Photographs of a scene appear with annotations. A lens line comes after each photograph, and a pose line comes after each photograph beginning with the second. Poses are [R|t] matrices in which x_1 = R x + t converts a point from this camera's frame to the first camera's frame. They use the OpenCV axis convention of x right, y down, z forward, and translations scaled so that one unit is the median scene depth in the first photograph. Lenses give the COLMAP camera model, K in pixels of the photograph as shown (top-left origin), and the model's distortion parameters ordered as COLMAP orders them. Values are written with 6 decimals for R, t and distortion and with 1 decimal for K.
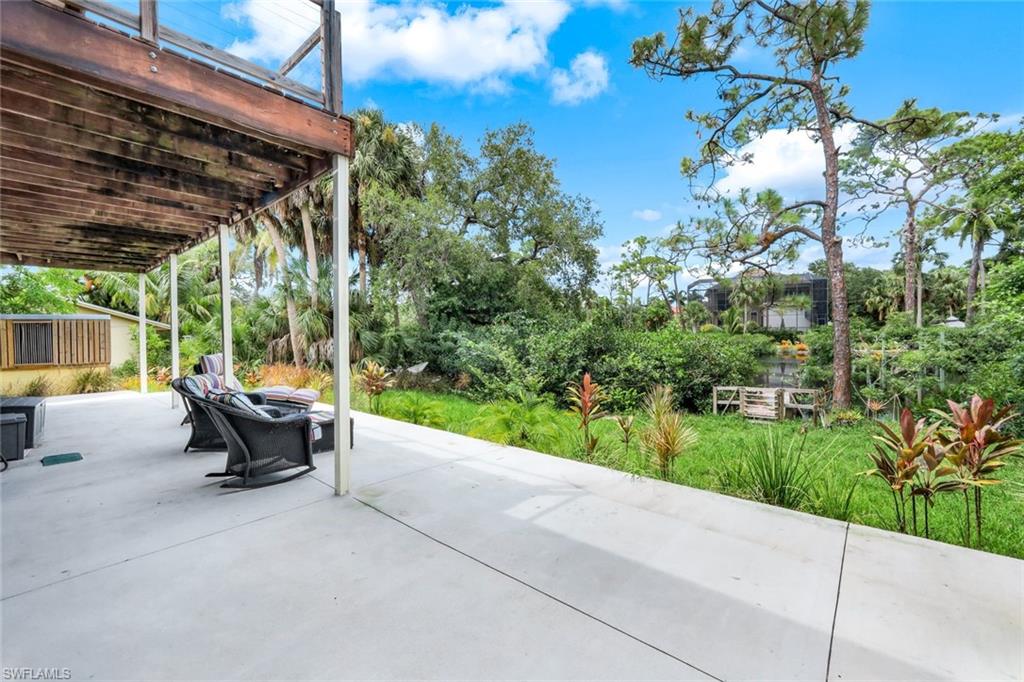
lens RADIAL K [[432.1, 0, 508.4], [0, 432.1, 335.6], [0, 0, 1]] dist [-0.000474, -0.000065]
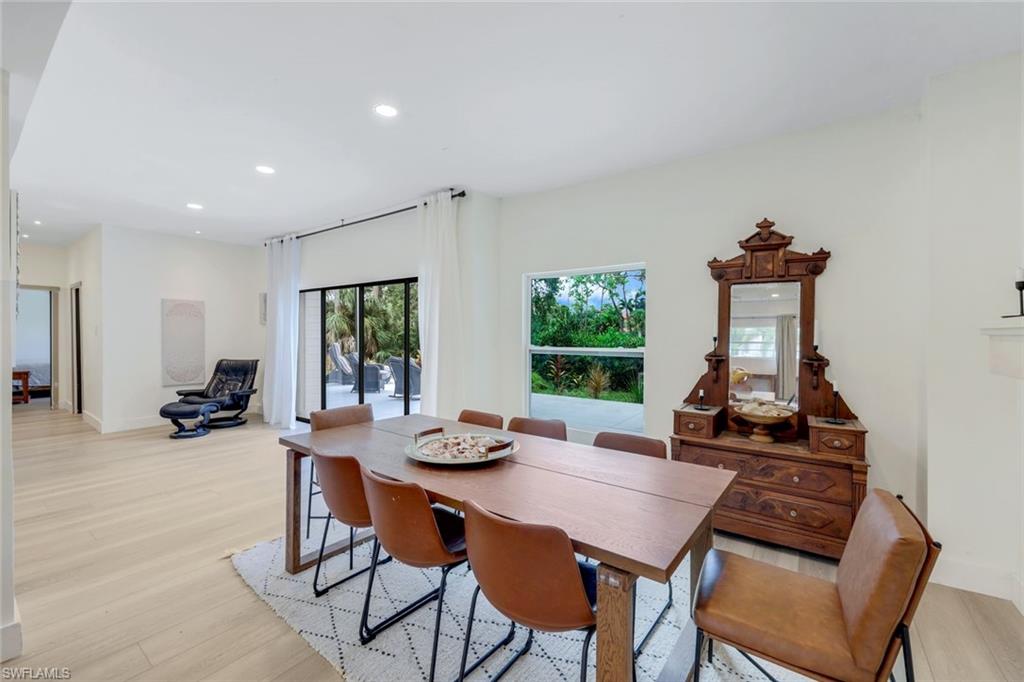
lens RADIAL K [[432.1, 0, 508.4], [0, 432.1, 335.6], [0, 0, 1]] dist [-0.000474, -0.000065]
pose [[0.995233, 0.014224, 0.096481, -0.025826], [-0.013749, 0.999890, -0.005580, 0.002154], [-0.096550, 0.004227, 0.995319, -0.102275]]
